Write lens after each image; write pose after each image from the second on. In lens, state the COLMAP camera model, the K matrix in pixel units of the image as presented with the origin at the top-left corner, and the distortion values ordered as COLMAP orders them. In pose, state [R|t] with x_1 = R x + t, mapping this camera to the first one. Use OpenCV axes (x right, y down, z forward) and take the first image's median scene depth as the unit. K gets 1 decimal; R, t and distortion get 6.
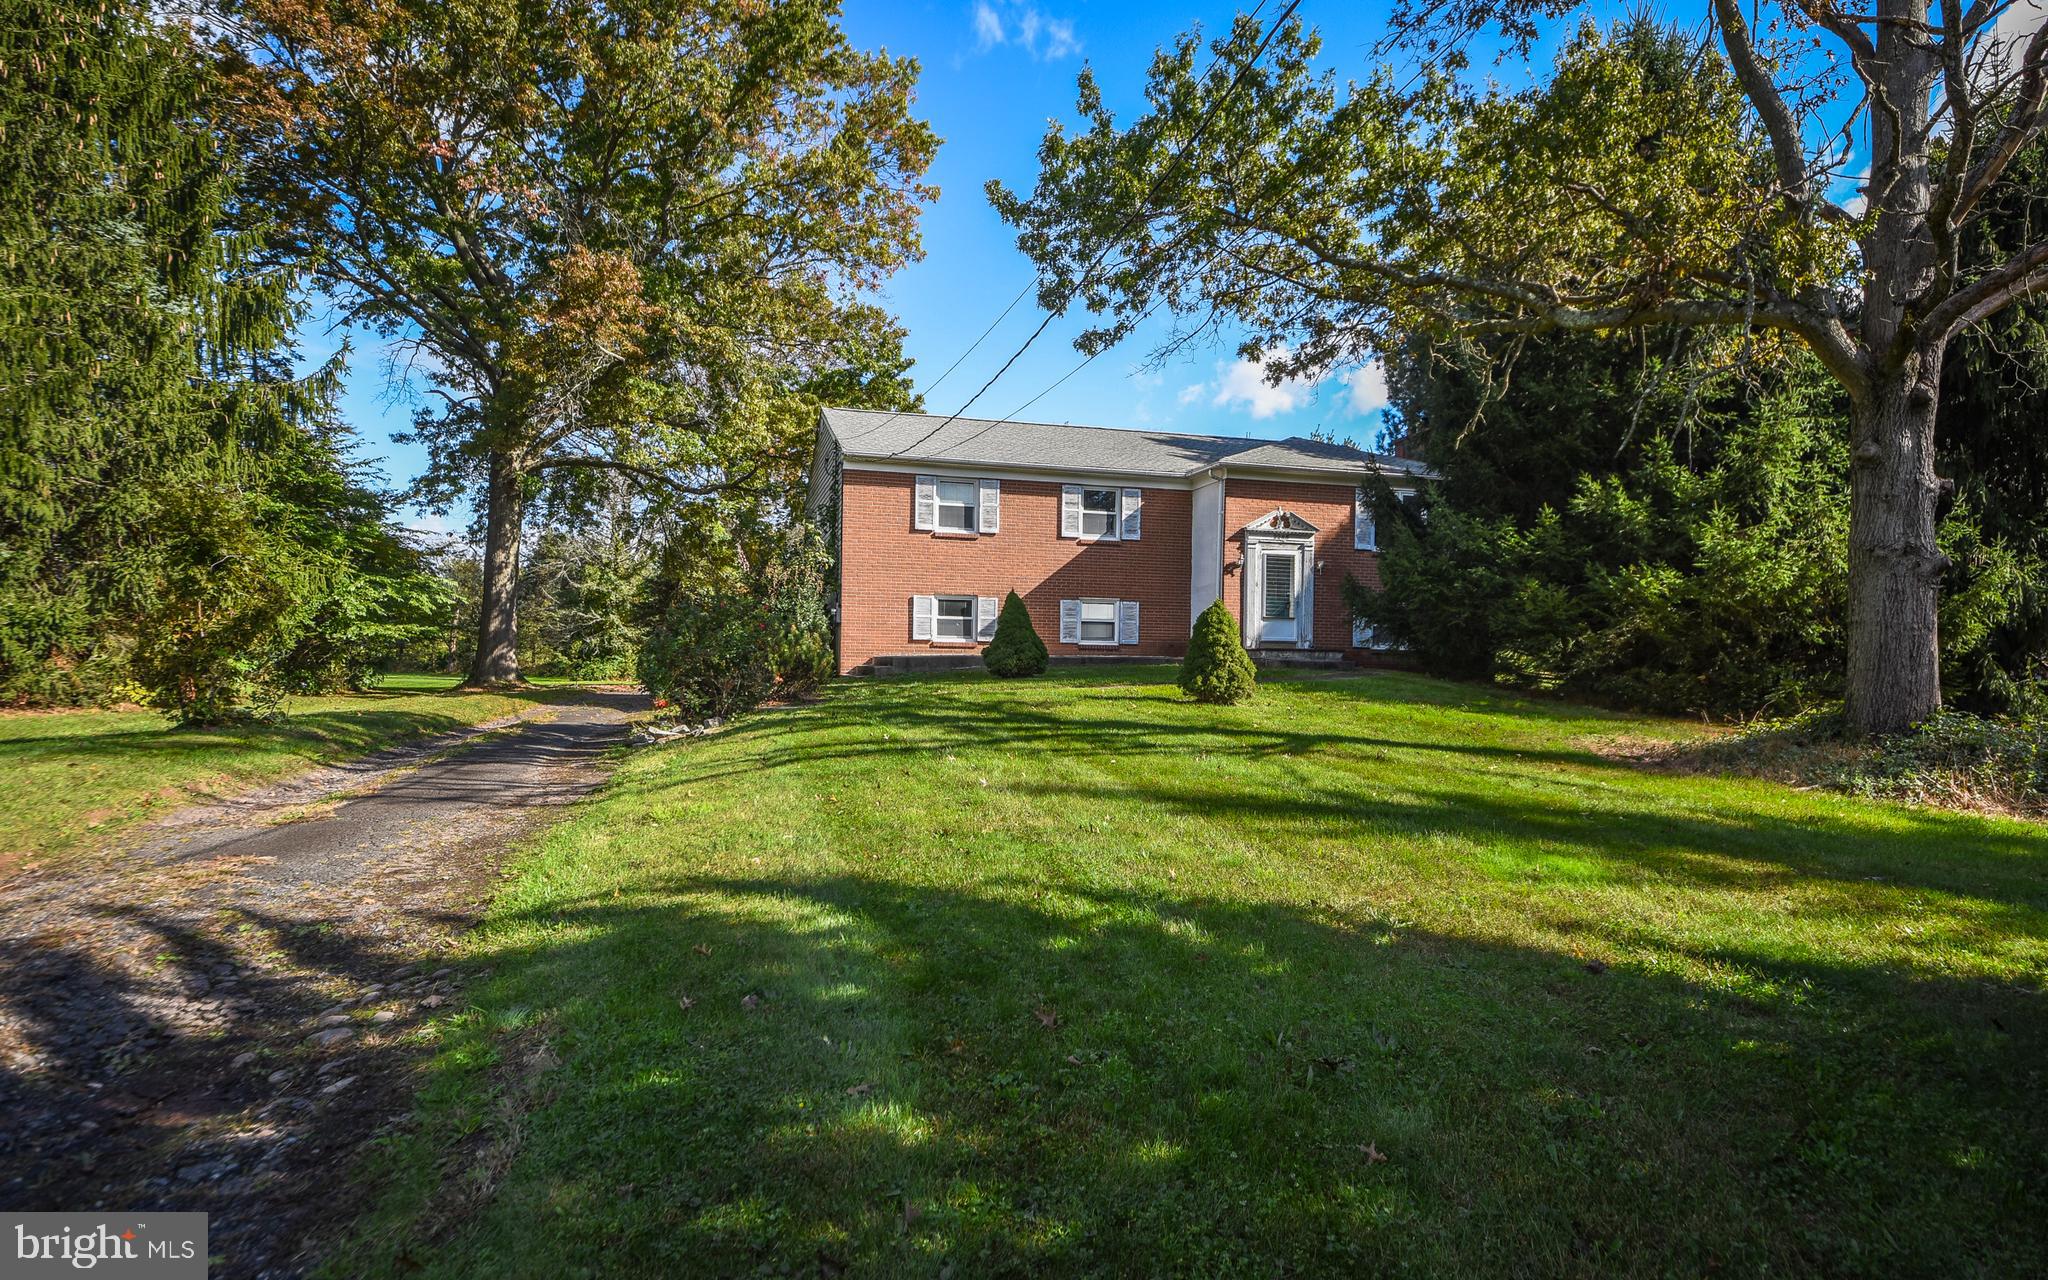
lens RADIAL K [[1182.6, 0, 1024.7], [0, 1182.6, 684.0], [0, 0, 1]] dist [0.050910, -0.000233]
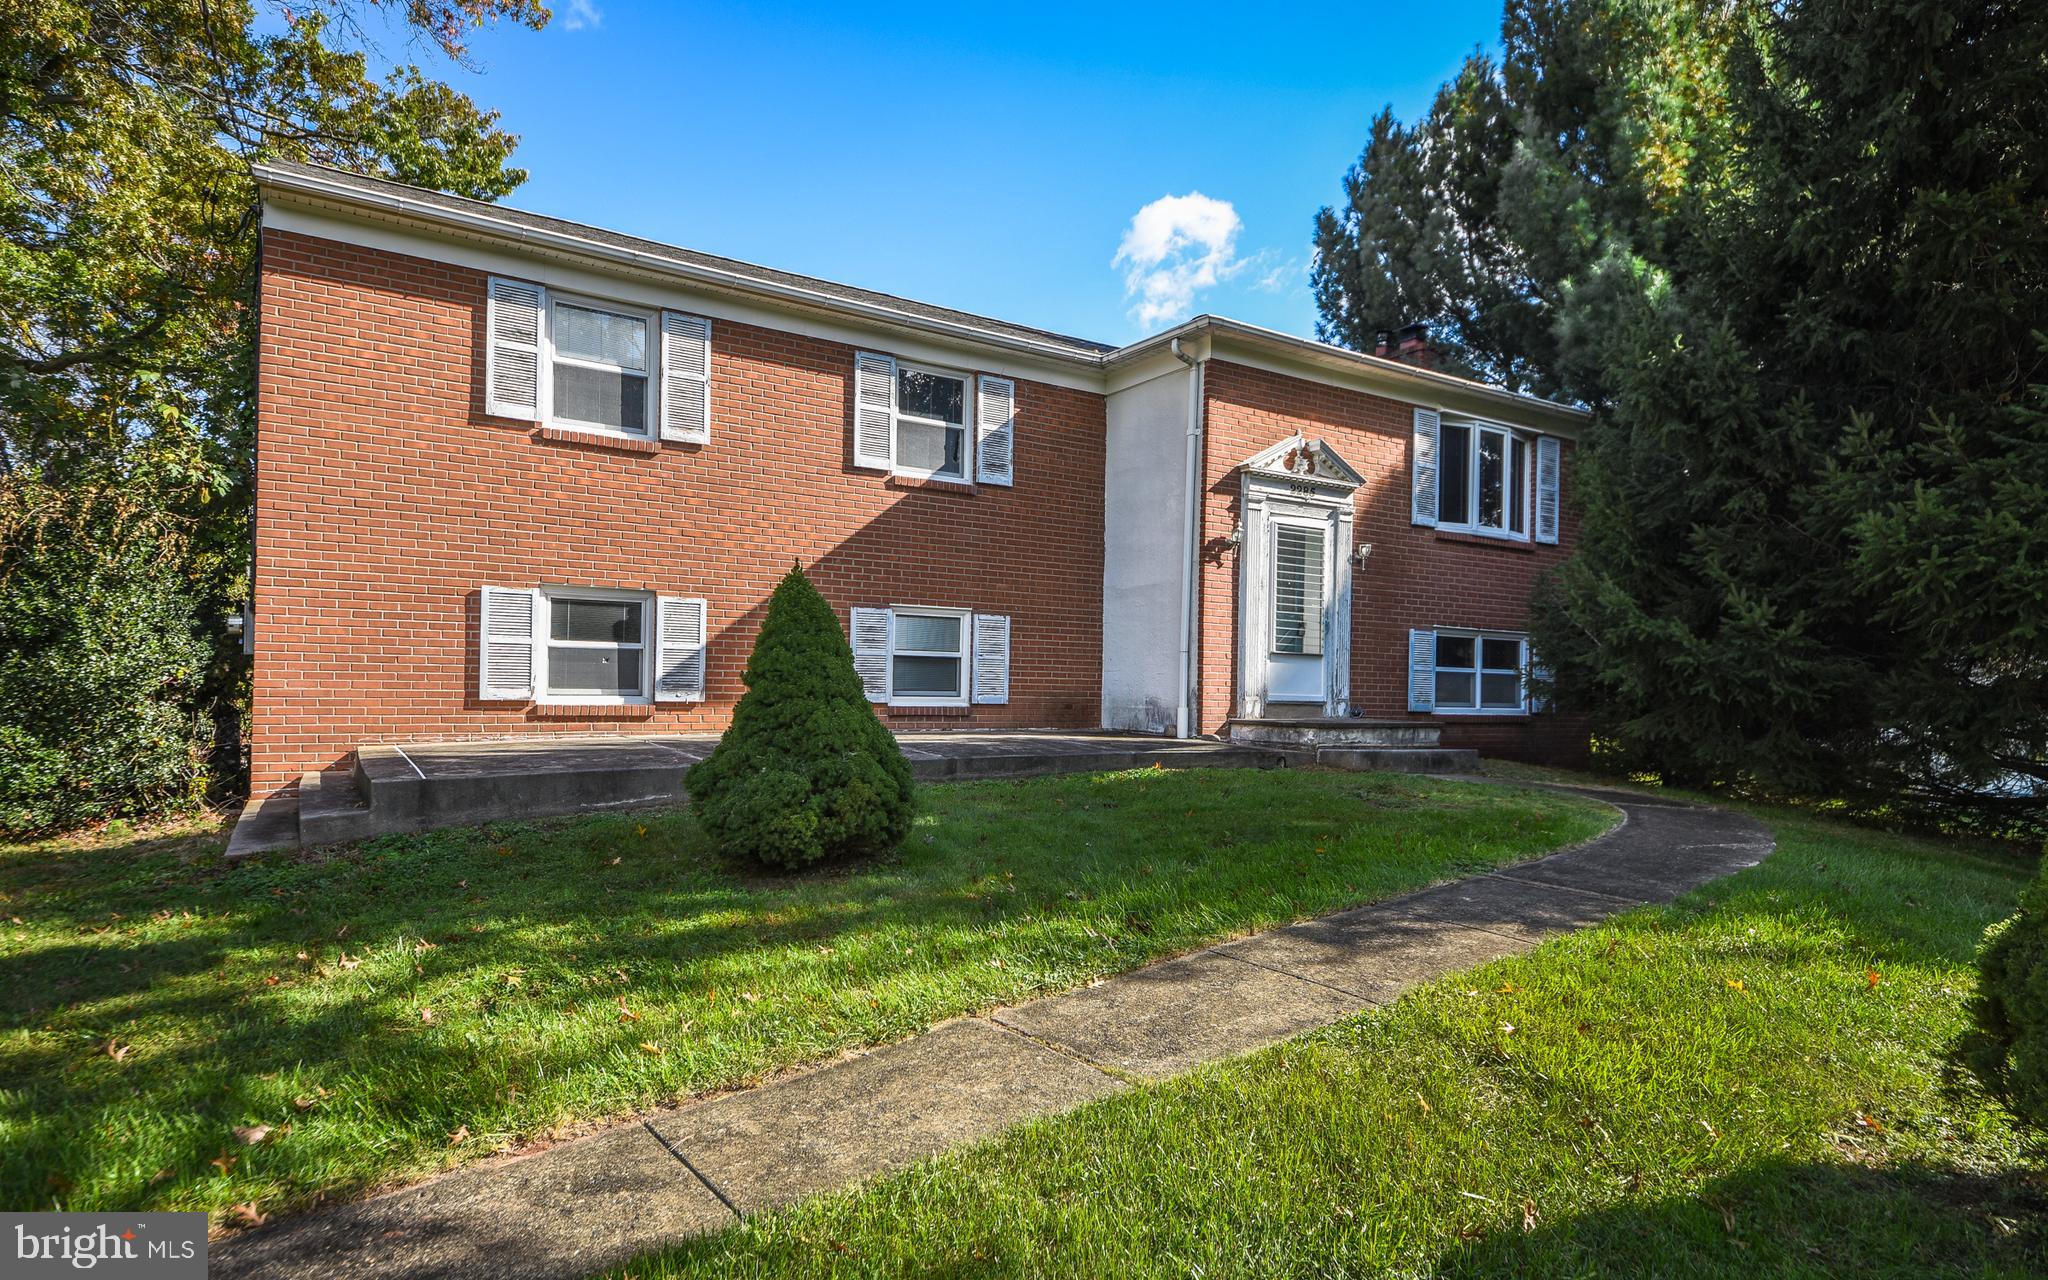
lens RADIAL K [[1182.6, 0, 1024.7], [0, 1182.6, 684.0], [0, 0, 1]] dist [0.050910, -0.000233]
pose [[0.962069, 0.006092, 0.272738, -0.028541], [-0.002843, 0.999920, -0.012307, -0.037520], [-0.272791, 0.011064, 0.962010, 0.559683]]
